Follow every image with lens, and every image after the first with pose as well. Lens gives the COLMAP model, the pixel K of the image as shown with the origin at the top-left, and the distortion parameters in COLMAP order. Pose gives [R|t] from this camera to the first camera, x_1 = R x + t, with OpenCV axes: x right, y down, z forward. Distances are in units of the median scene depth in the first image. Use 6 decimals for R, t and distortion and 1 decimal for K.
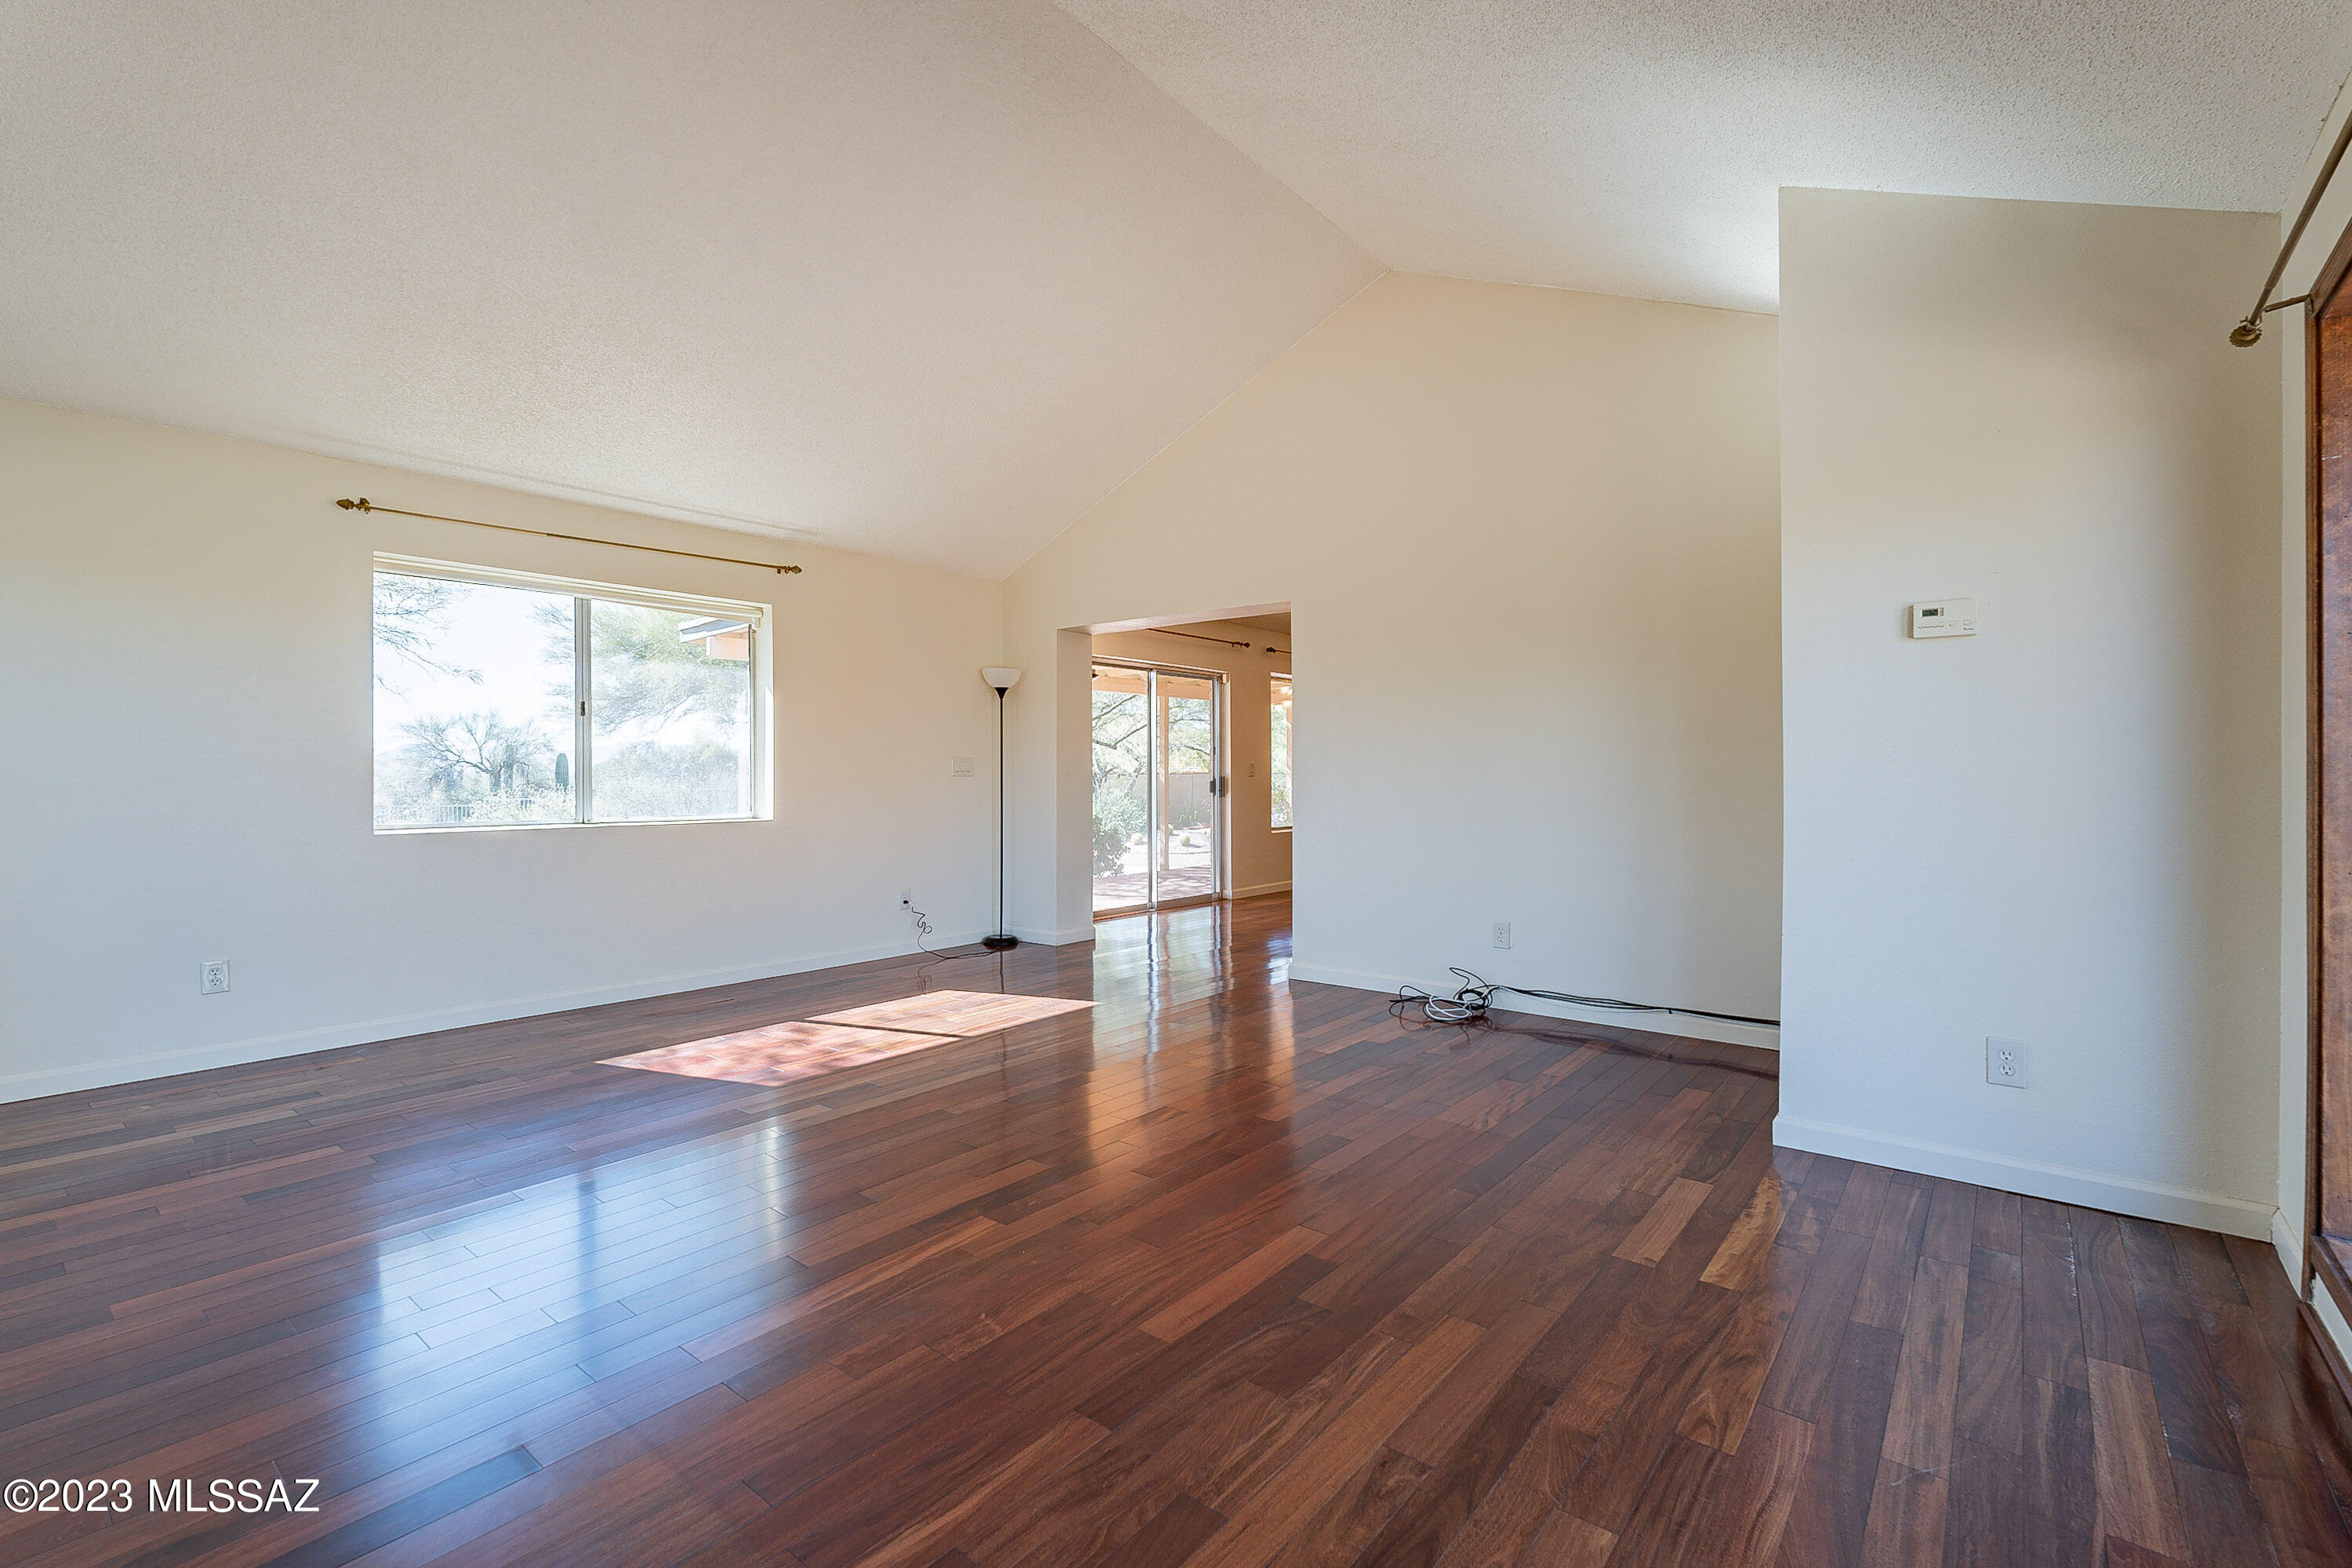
lens RADIAL K [[1039.7, 0, 1176.0], [0, 1039.7, 784.0], [0, 0, 1]] dist [-0.000101, 0.000122]
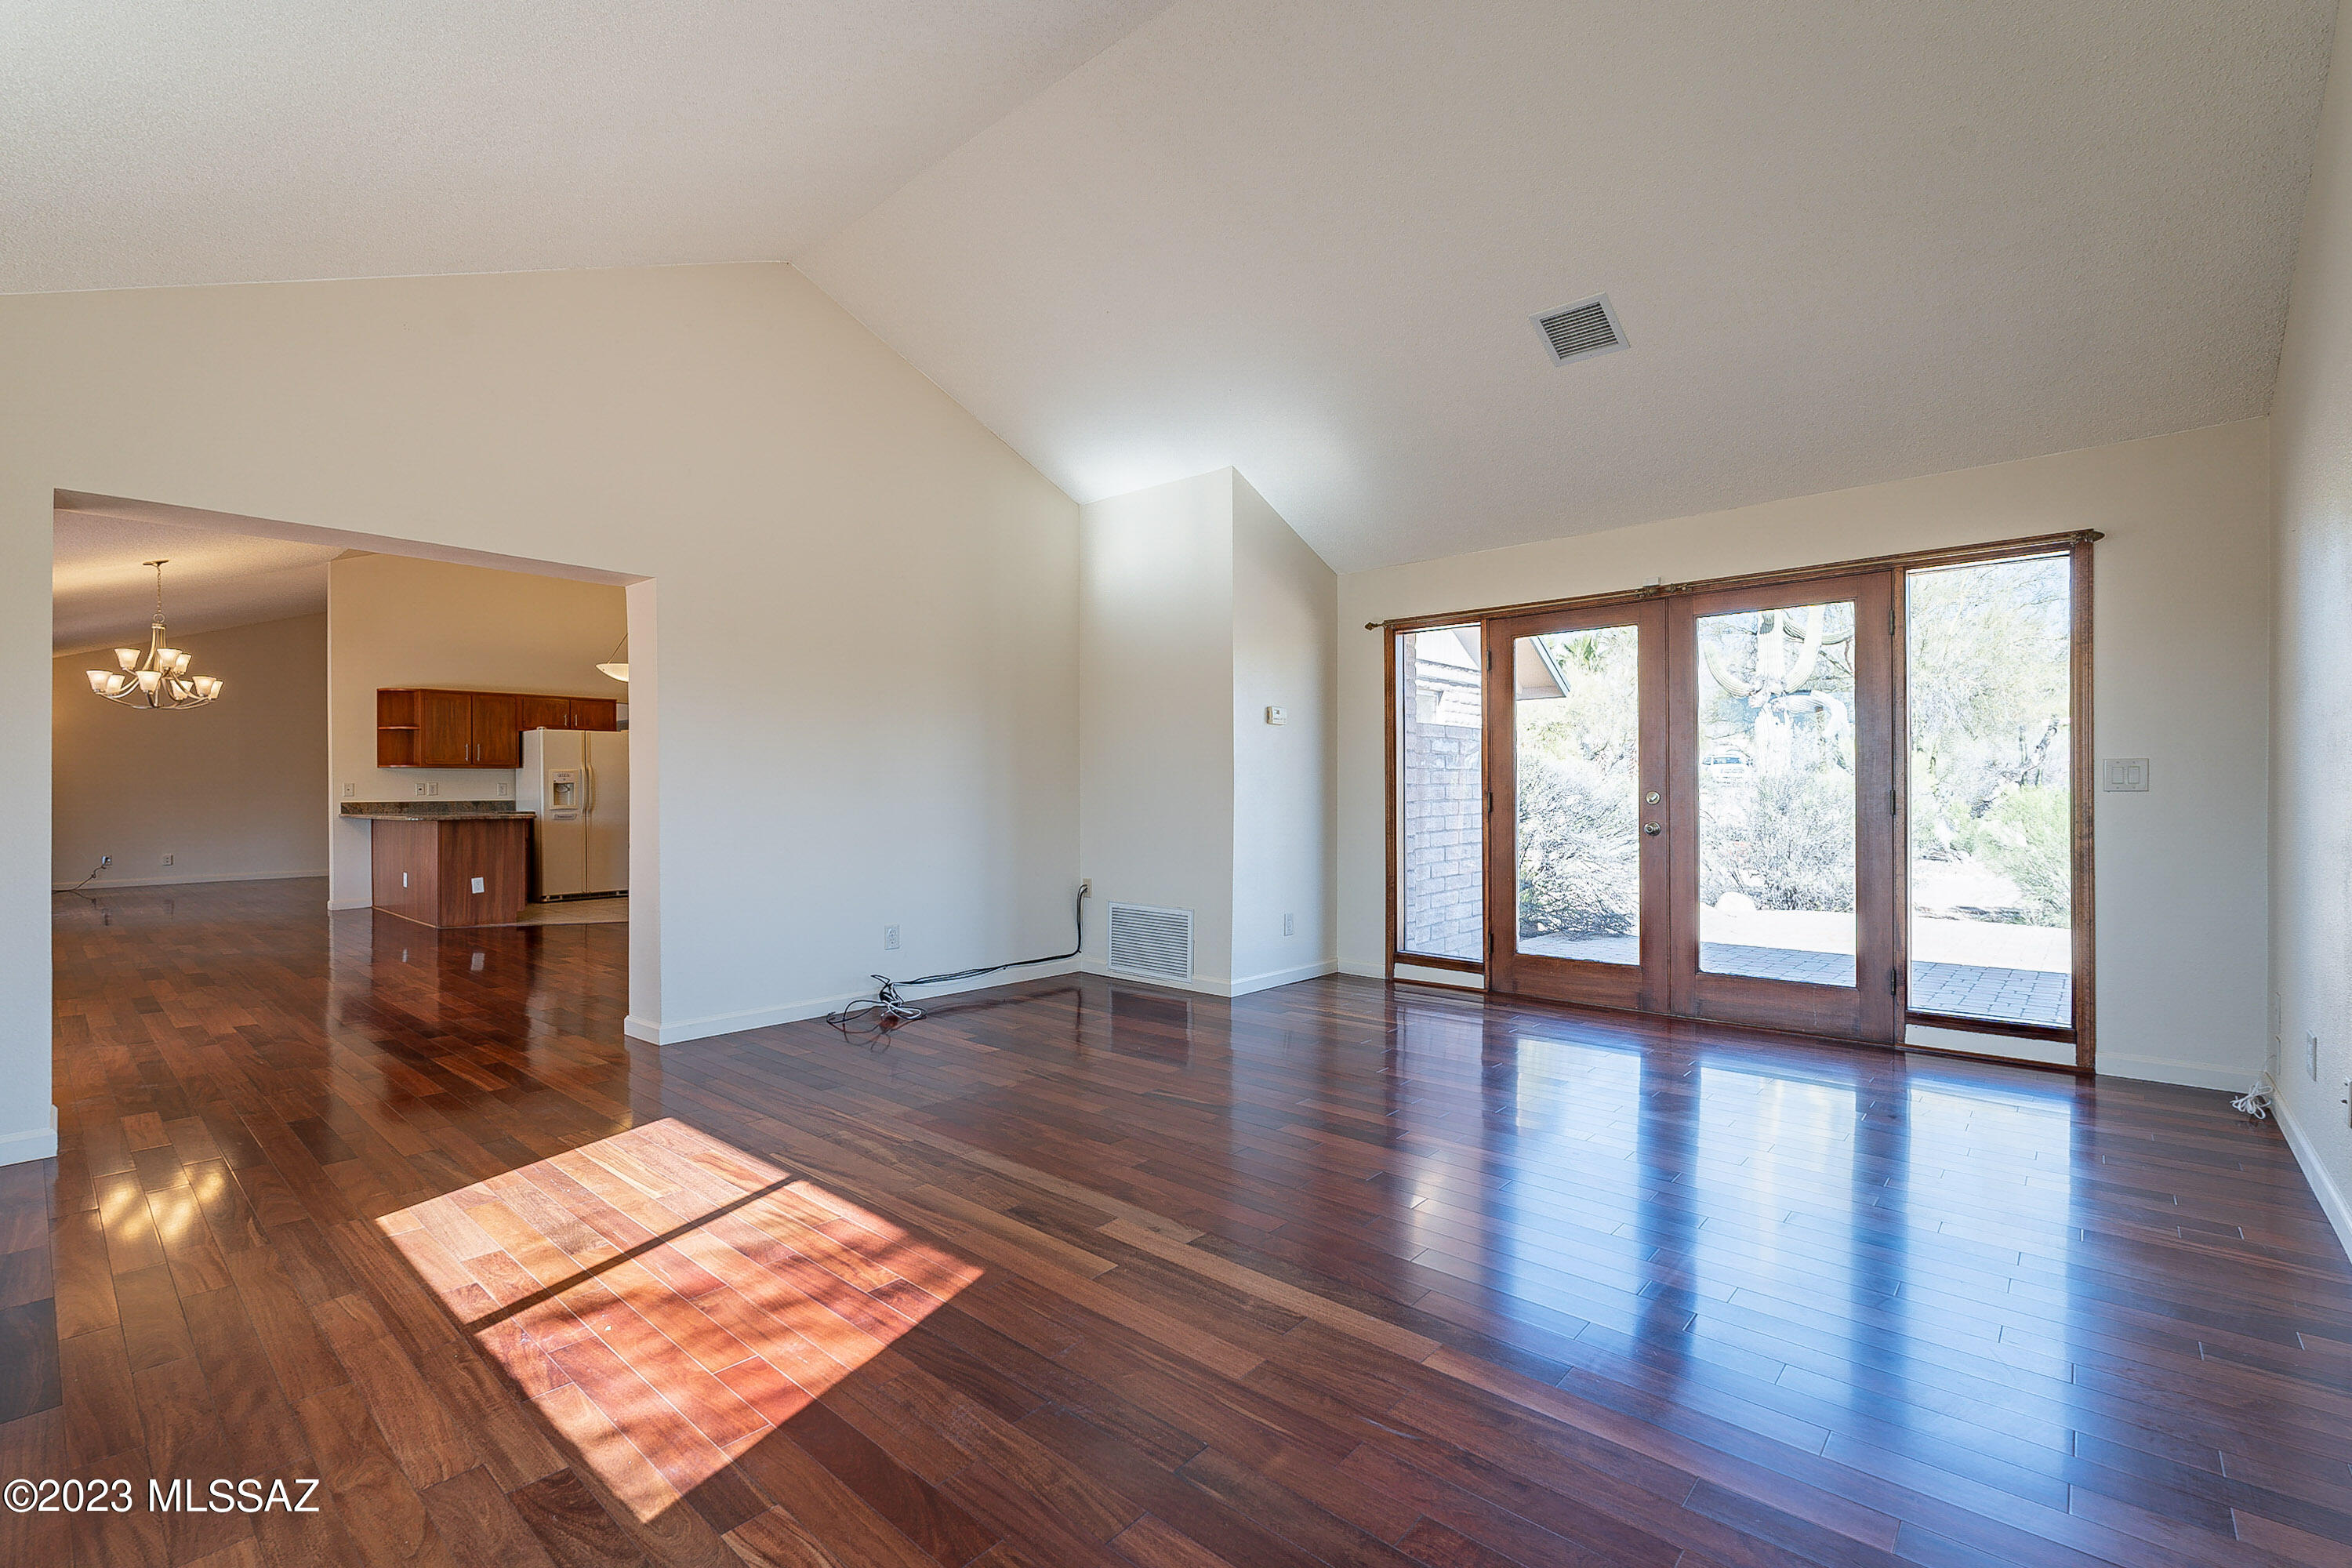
lens RADIAL K [[1053.1, 0, 1176.0], [0, 1053.1, 784.0], [0, 0, 1]] dist [-0.001111, -0.000556]
pose [[0.042966, 0.003735, 0.999070, -0.997802], [0.013256, 0.999903, -0.004308, -0.013073], [-0.998989, 0.013428, 0.042912, 0.804417]]
